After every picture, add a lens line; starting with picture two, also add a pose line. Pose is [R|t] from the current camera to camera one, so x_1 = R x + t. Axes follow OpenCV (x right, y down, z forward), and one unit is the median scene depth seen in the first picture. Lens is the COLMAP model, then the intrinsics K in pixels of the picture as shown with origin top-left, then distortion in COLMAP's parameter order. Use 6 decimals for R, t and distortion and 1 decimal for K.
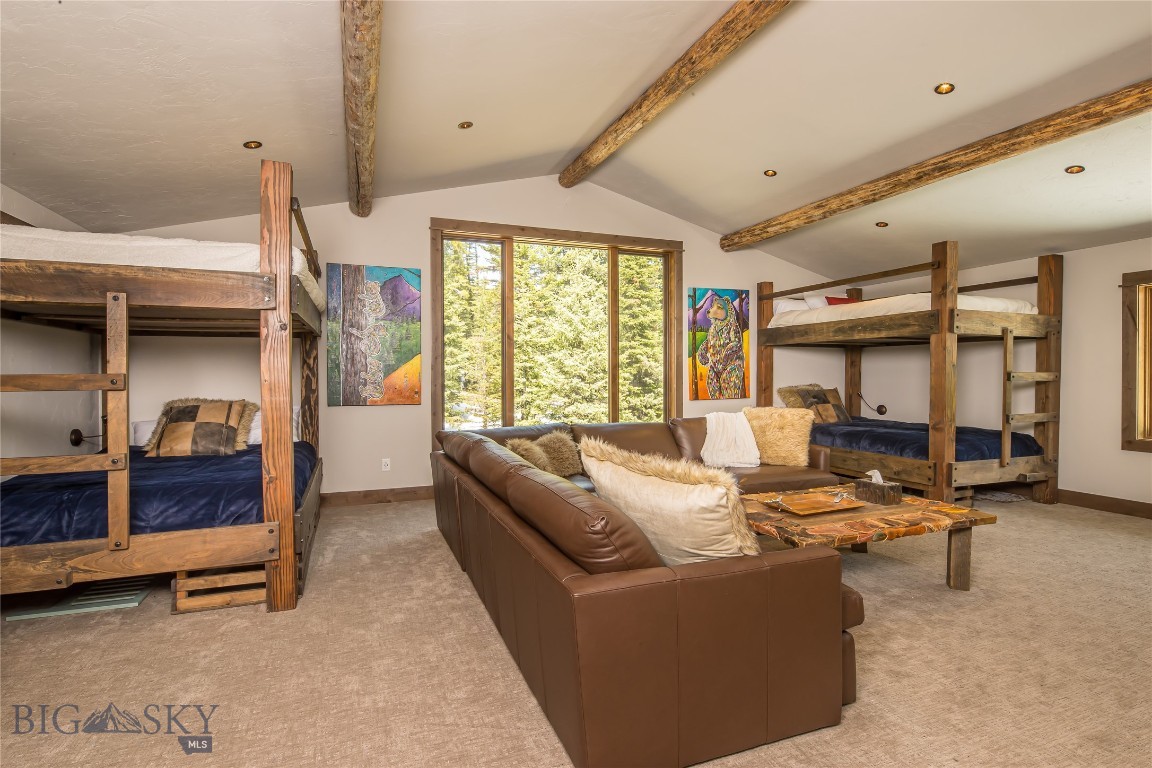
lens RADIAL K [[569.6, 0, 574.9], [0, 569.6, 380.1], [0, 0, 1]] dist [0.001007, -0.001139]
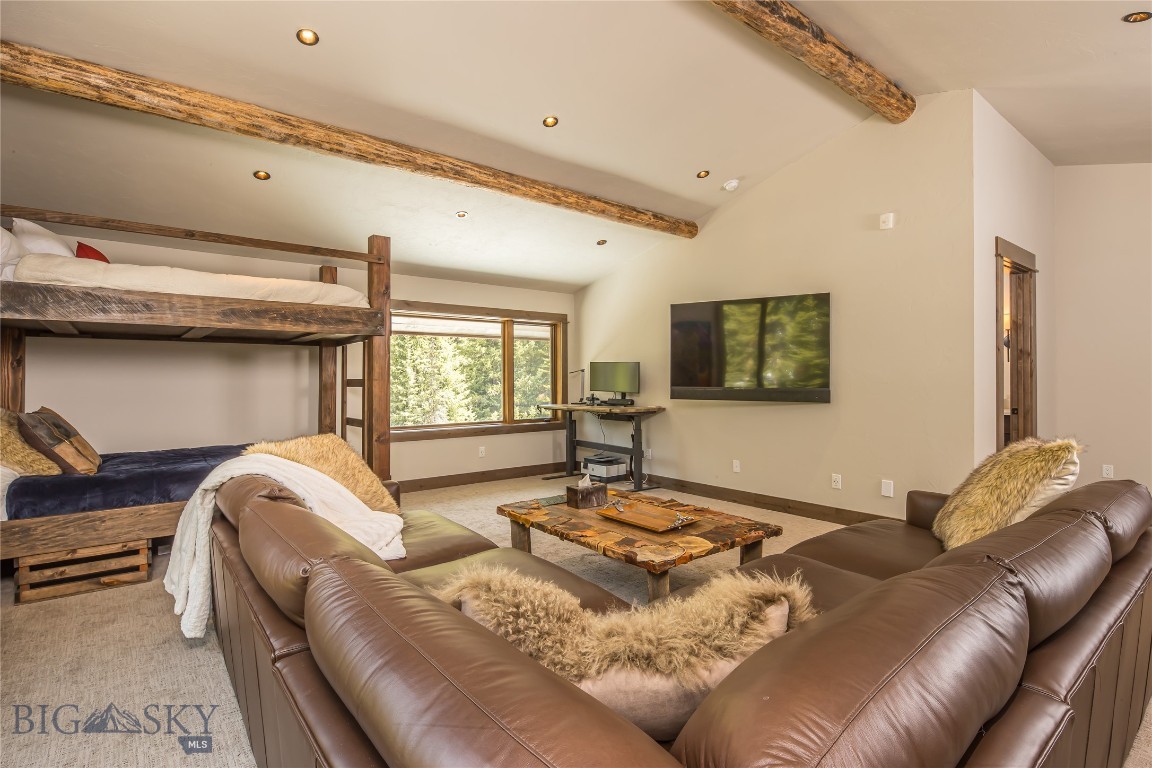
lens RADIAL K [[569.6, 0, 575.8], [0, 569.6, 382.9], [0, 0, 1]] dist [0.001007, -0.001139]
pose [[-0.298255, 0.005330, 0.954471, -0.312017], [0.017165, 0.999853, -0.000220, -0.001652], [-0.954332, 0.016318, -0.298303, 0.957084]]
